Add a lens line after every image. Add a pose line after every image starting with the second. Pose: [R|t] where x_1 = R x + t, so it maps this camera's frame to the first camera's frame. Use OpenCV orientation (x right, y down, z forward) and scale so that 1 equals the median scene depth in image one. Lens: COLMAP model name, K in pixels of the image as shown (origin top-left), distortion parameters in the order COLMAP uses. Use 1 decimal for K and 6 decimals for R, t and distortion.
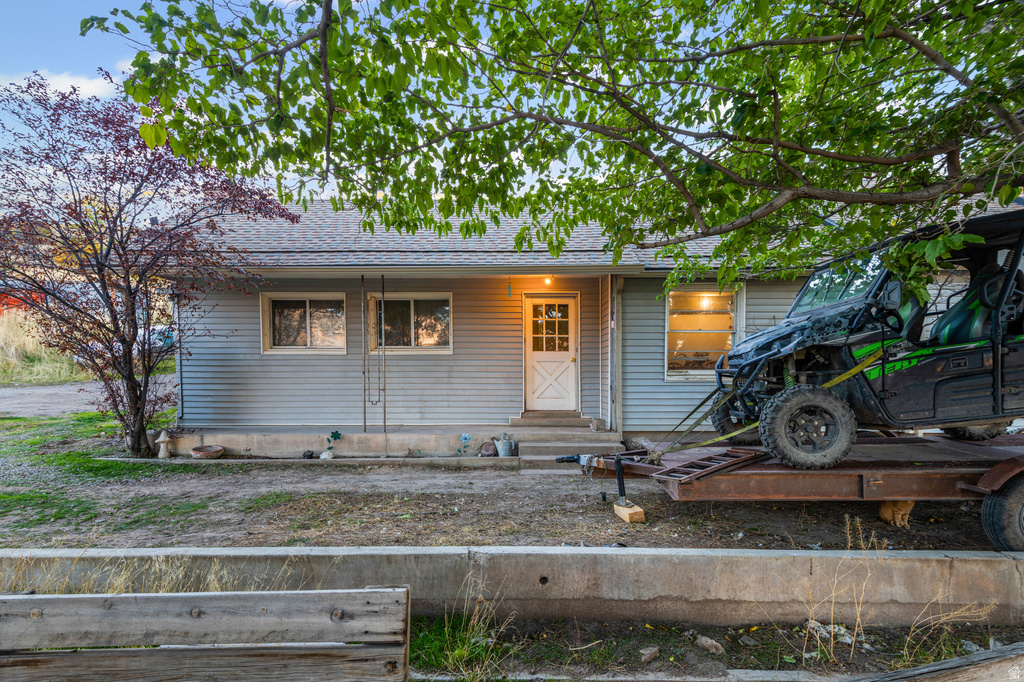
lens RADIAL K [[470.0, 0, 511.5], [0, 470.0, 348.2], [0, 0, 1]] dist [0.020007, -0.000032]
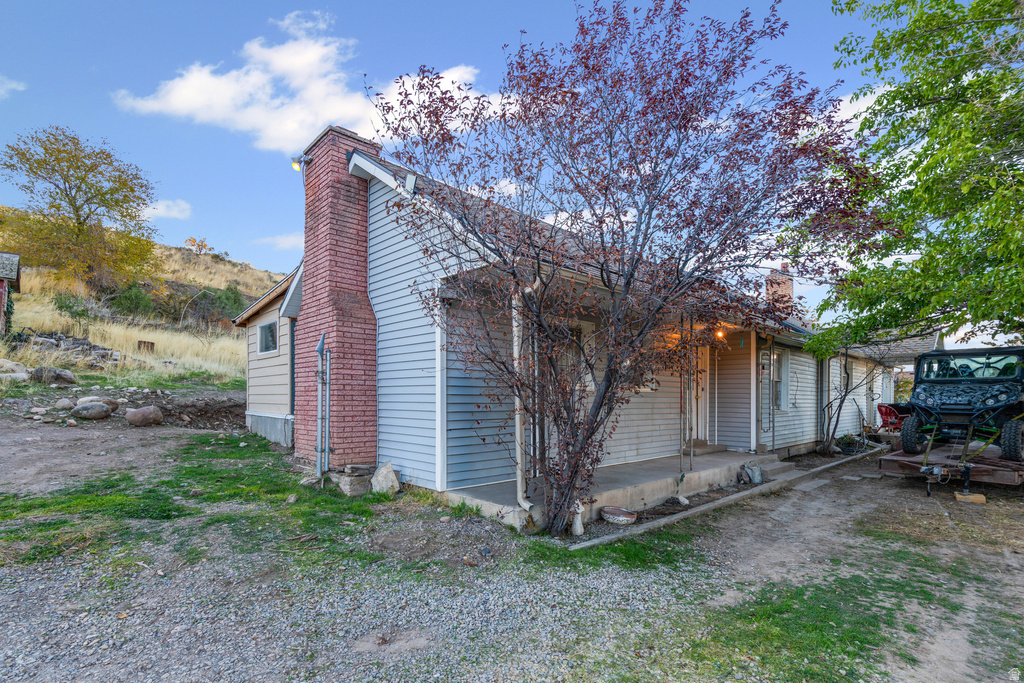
lens RADIAL K [[470.0, 0, 511.5], [0, 470.0, 348.7], [0, 0, 1]] dist [0.020007, -0.000032]
pose [[0.715231, 0.096504, 0.692193, -1.326858], [-0.021705, 0.993010, -0.116016, 0.060302], [-0.698551, 0.067955, 0.712327, 0.619424]]
